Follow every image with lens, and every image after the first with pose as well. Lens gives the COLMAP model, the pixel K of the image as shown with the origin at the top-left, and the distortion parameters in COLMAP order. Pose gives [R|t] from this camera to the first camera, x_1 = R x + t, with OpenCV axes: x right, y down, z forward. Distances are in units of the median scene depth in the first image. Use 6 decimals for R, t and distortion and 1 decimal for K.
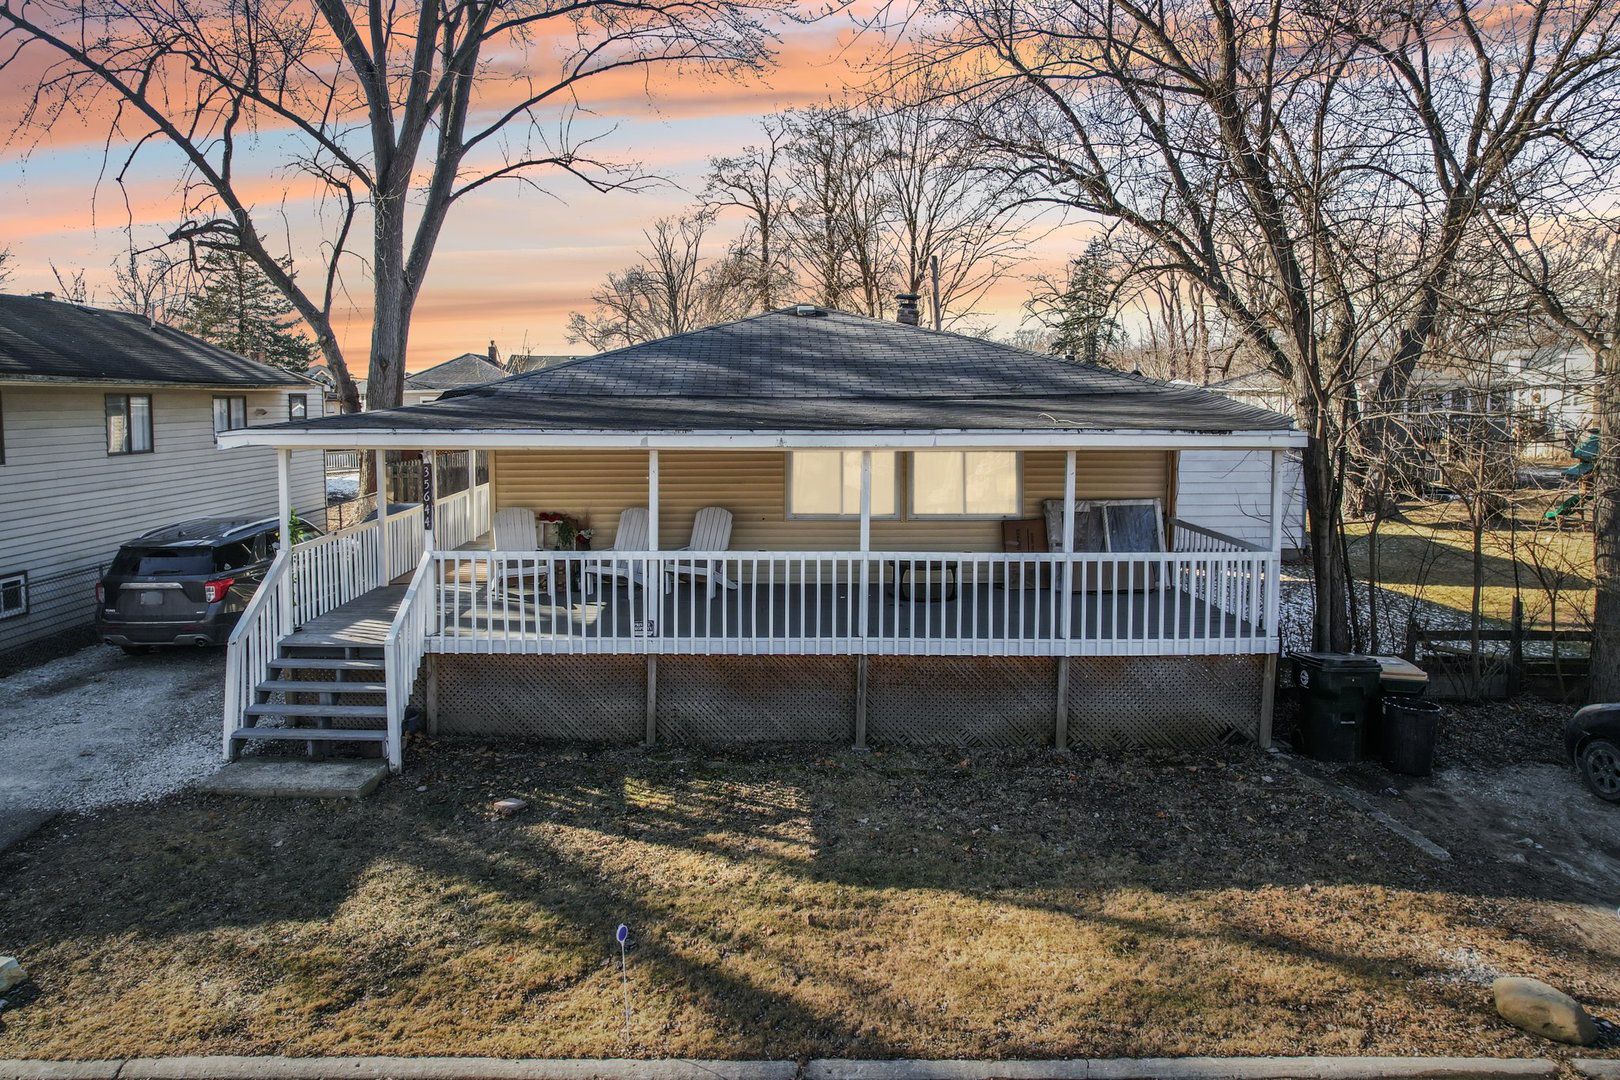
lens RADIAL K [[1034.0, 0, 800.9], [0, 1034.0, 445.2], [0, 0, 1]] dist [-0.072995, 0.058655]
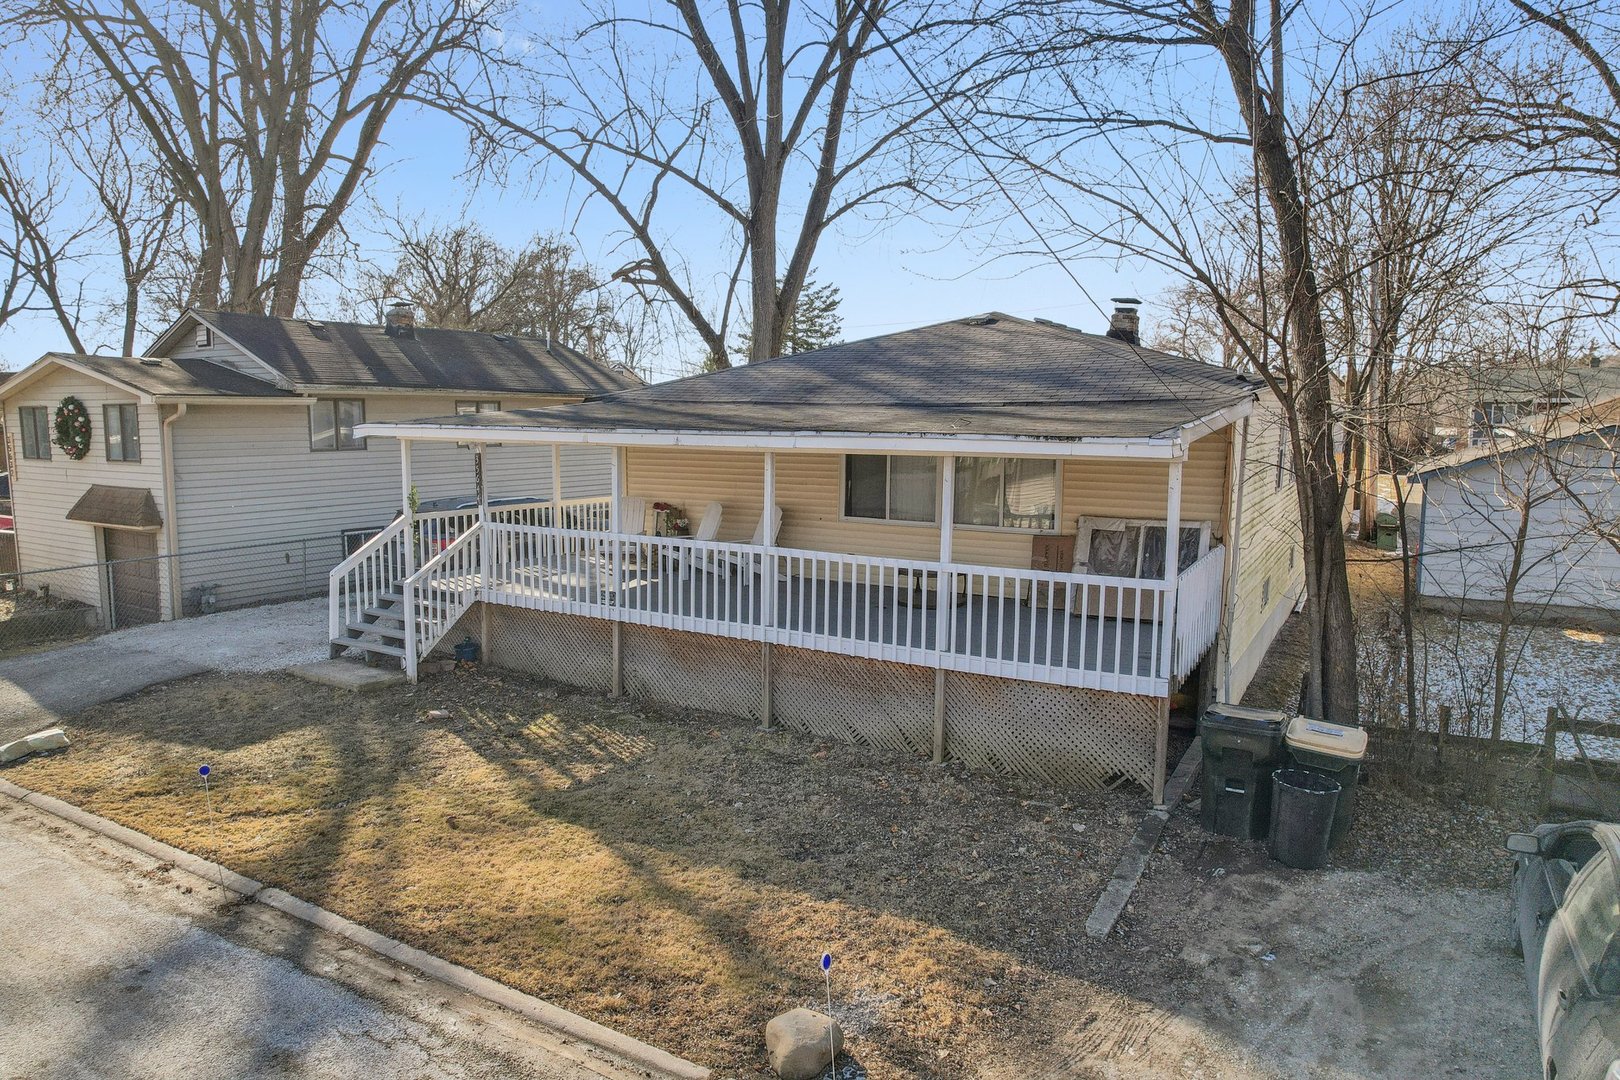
lens RADIAL K [[1034.0, 0, 870.9], [0, 1034.0, 534.1], [0, 0, 1]] dist [-0.072995, 0.058655]
pose [[0.873893, 0.066727, -0.481517, 0.557151], [-0.036170, 0.996714, 0.072477, 0.008785], [0.484771, -0.045921, 0.873435, 0.103895]]
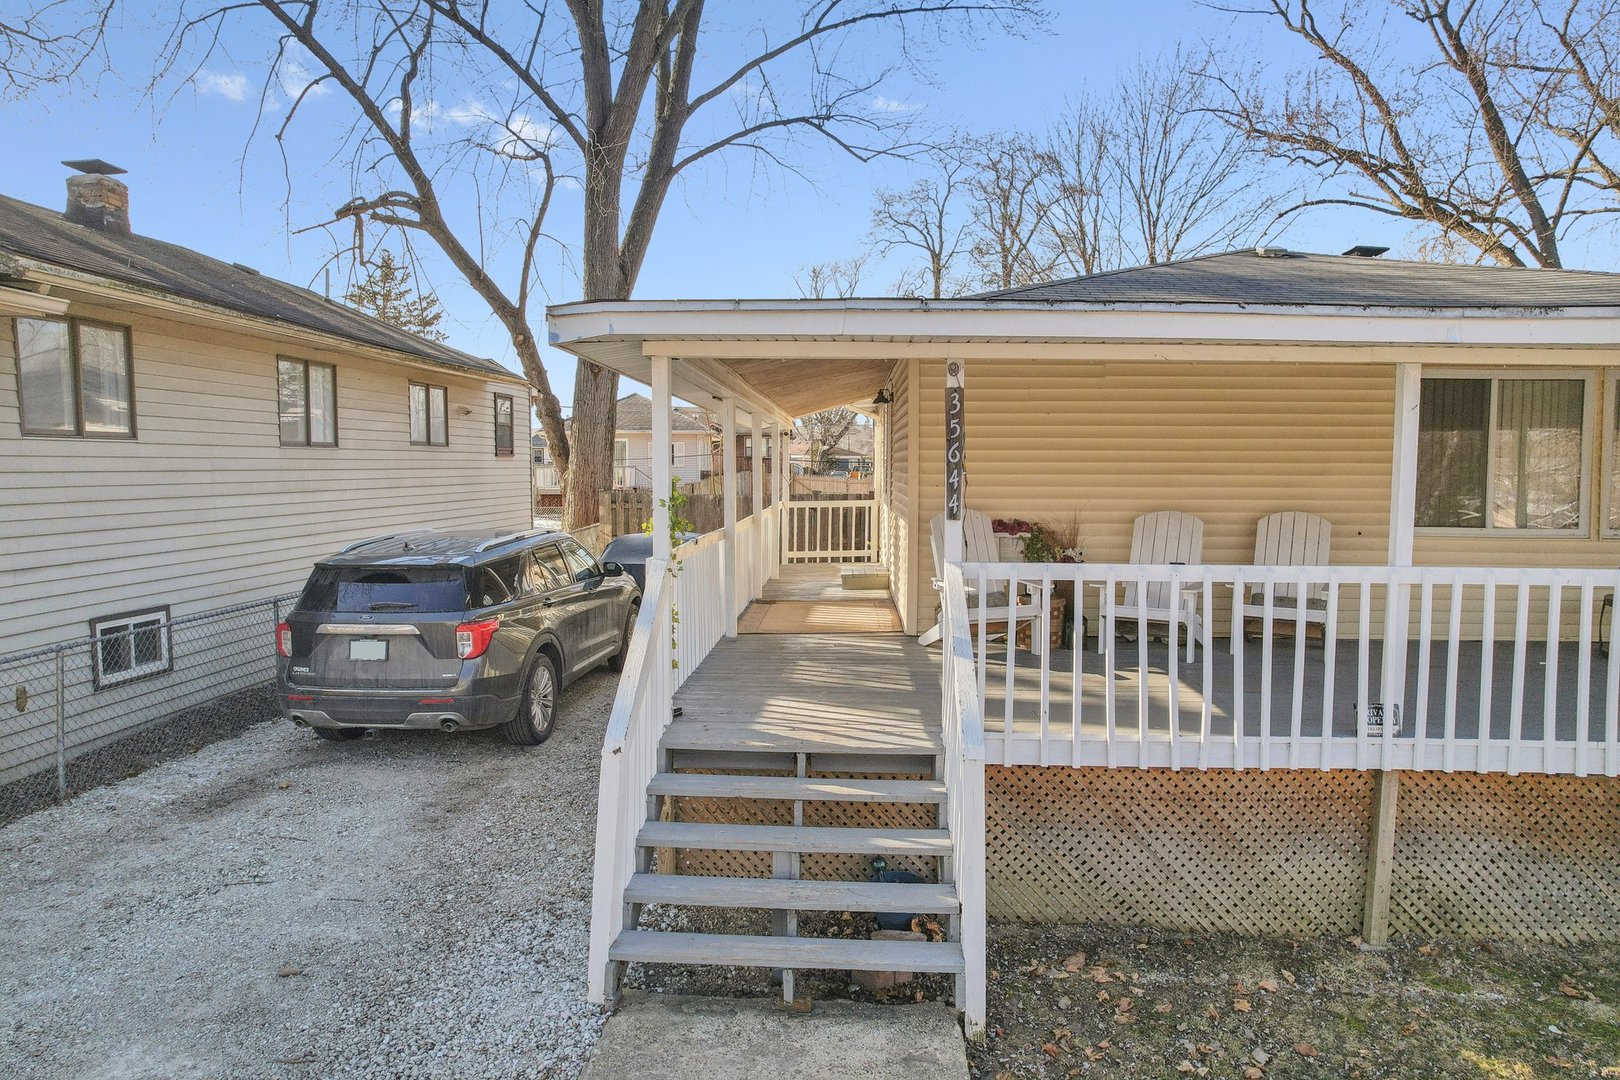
lens RADIAL K [[1034.0, 0, 851.4], [0, 1034.0, 525.4], [0, 0, 1]] dist [-0.072995, 0.058655]
pose [[0.998295, 0.012900, -0.056929, -0.324706], [-0.012442, 0.999887, 0.008396, 0.069430], [0.057031, -0.007674, 0.998343, 0.418351]]
